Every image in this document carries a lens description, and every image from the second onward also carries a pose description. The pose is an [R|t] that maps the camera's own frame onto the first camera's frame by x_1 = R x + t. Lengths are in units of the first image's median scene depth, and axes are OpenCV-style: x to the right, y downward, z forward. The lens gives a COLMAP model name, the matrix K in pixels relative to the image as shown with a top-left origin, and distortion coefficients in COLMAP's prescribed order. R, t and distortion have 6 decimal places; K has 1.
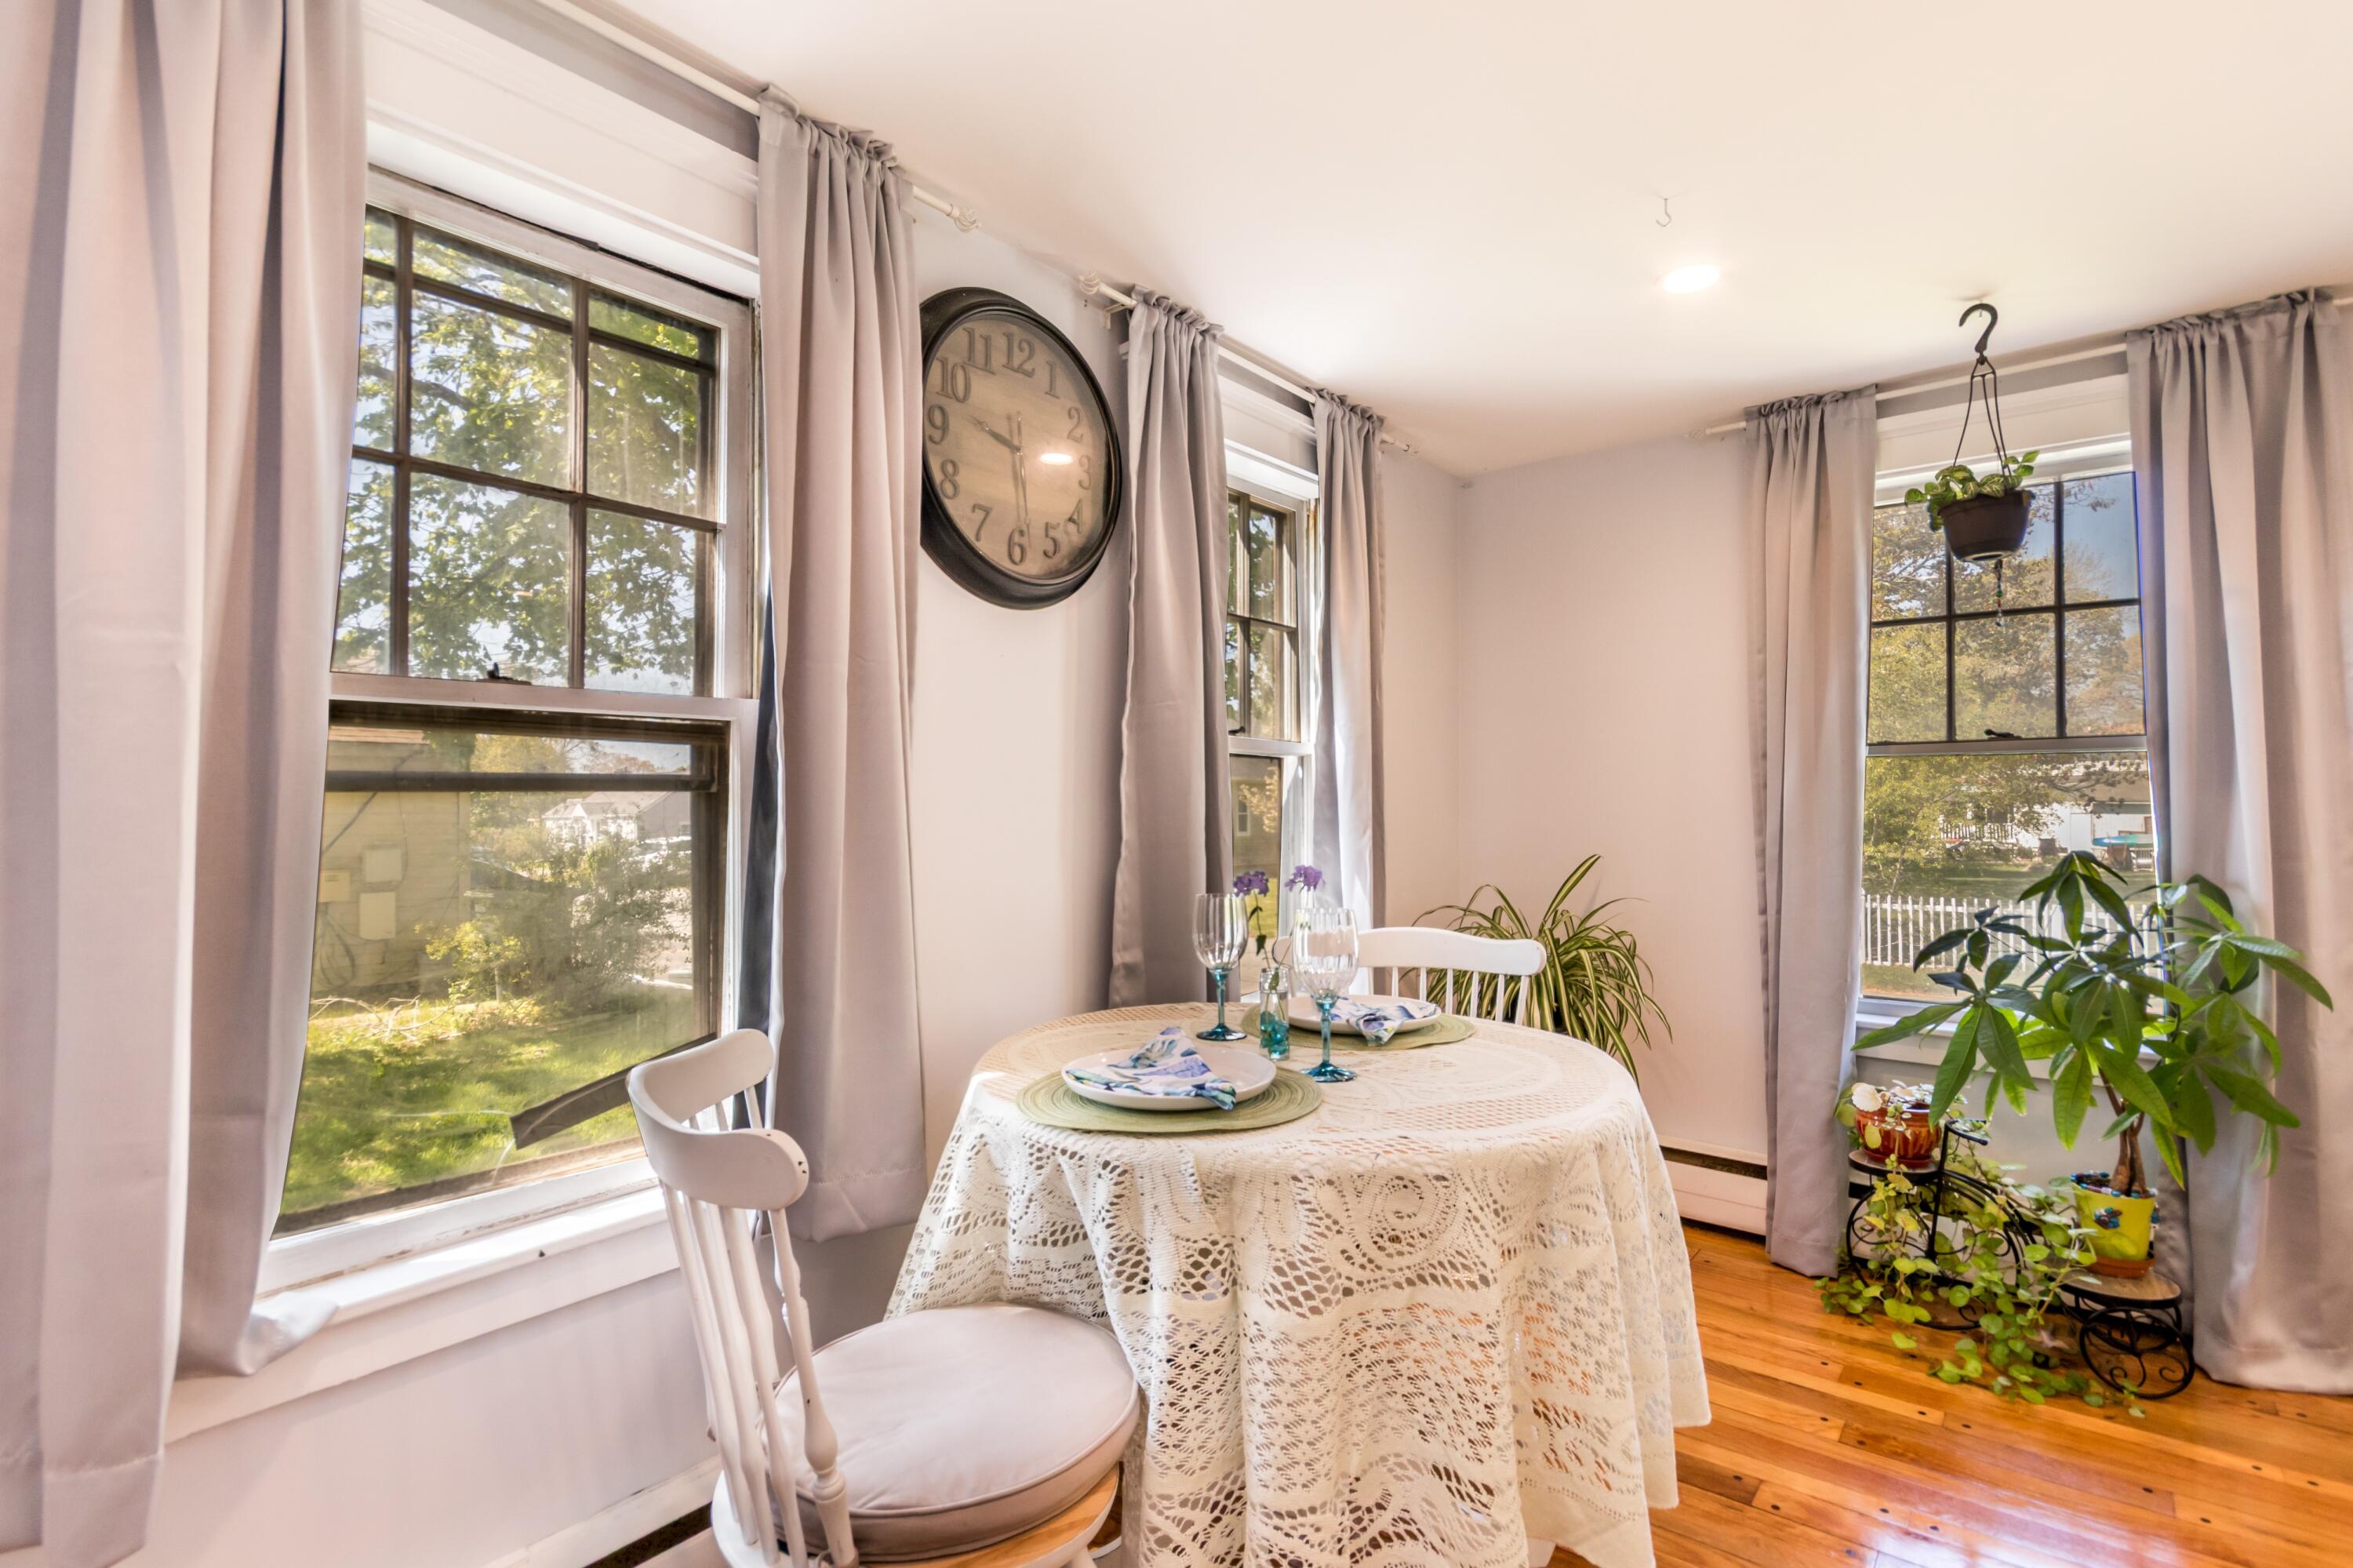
lens RADIAL K [[1126.8, 0, 1176.5], [0, 1126.8, 784.0], [0, 0, 1]] dist [0.074989, -0.000018]
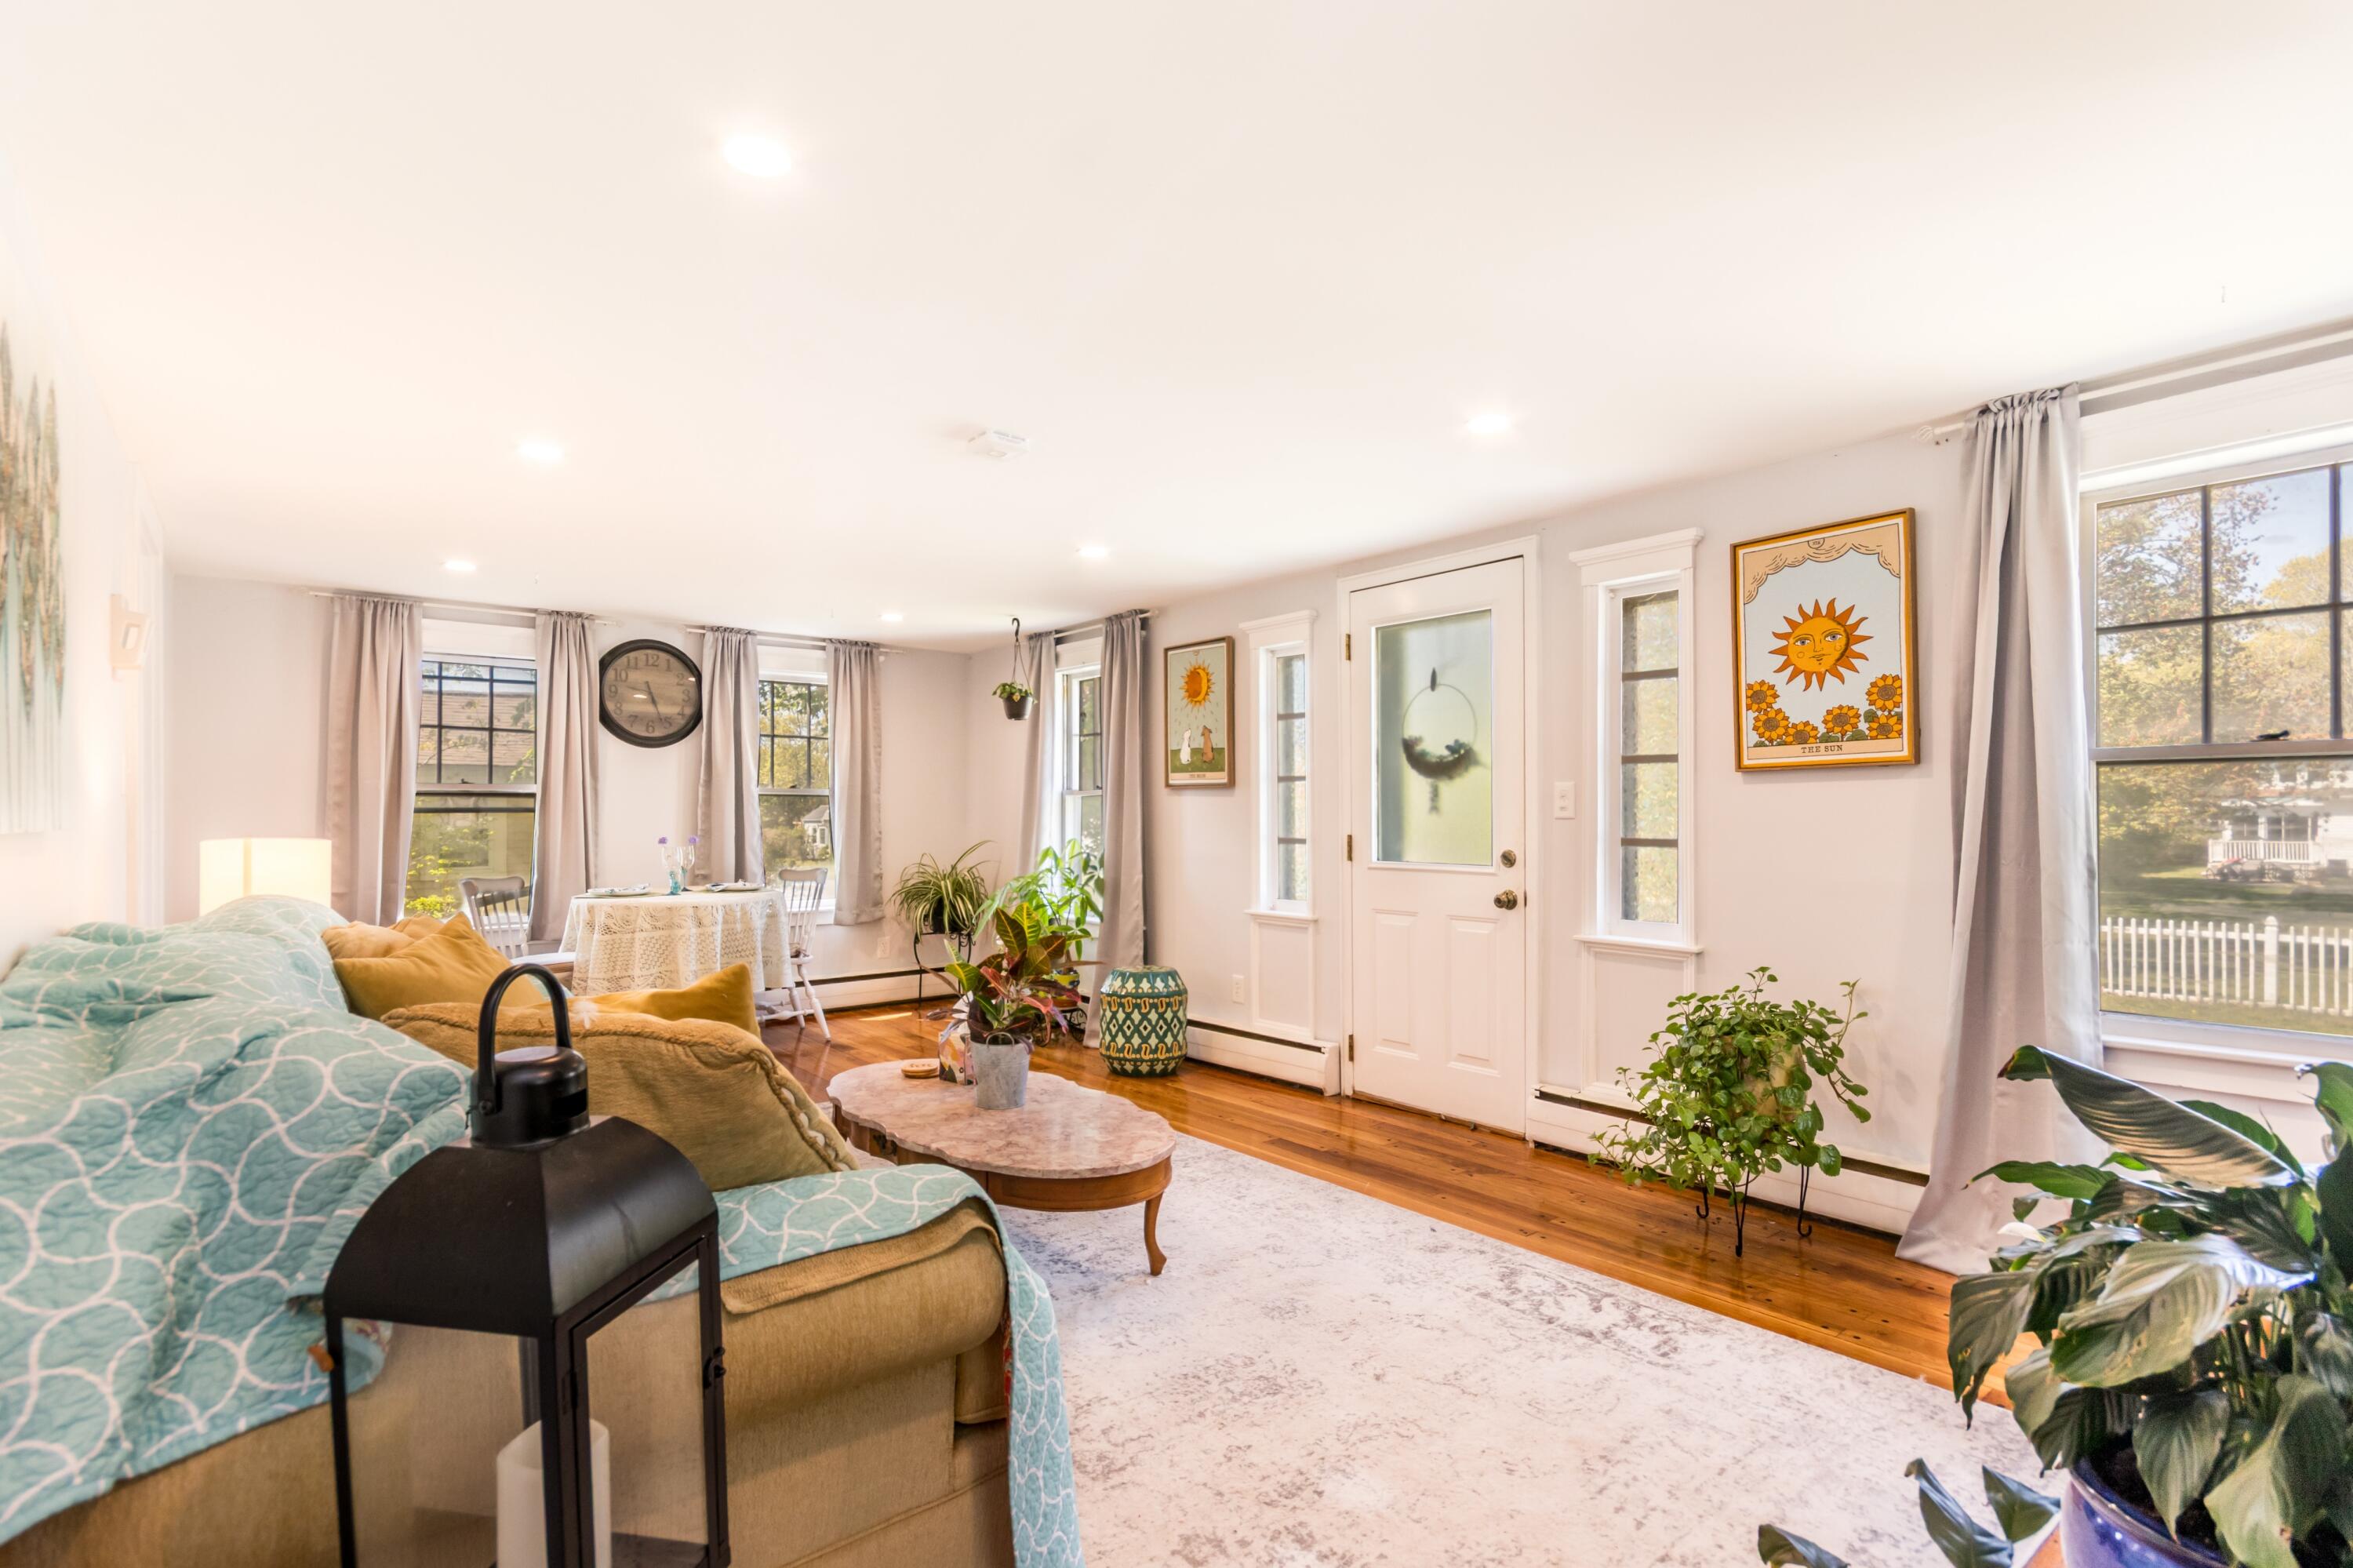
lens RADIAL K [[1083.8, 0, 1183.3], [0, 1083.8, 813.8], [0, 0, 1]] dist [0.000478, 0.000317]
pose [[0.977925, -0.004600, -0.208906, 1.479266], [0.007223, 0.999904, 0.011791, -0.009670], [0.208831, -0.013039, 0.977865, -1.182813]]
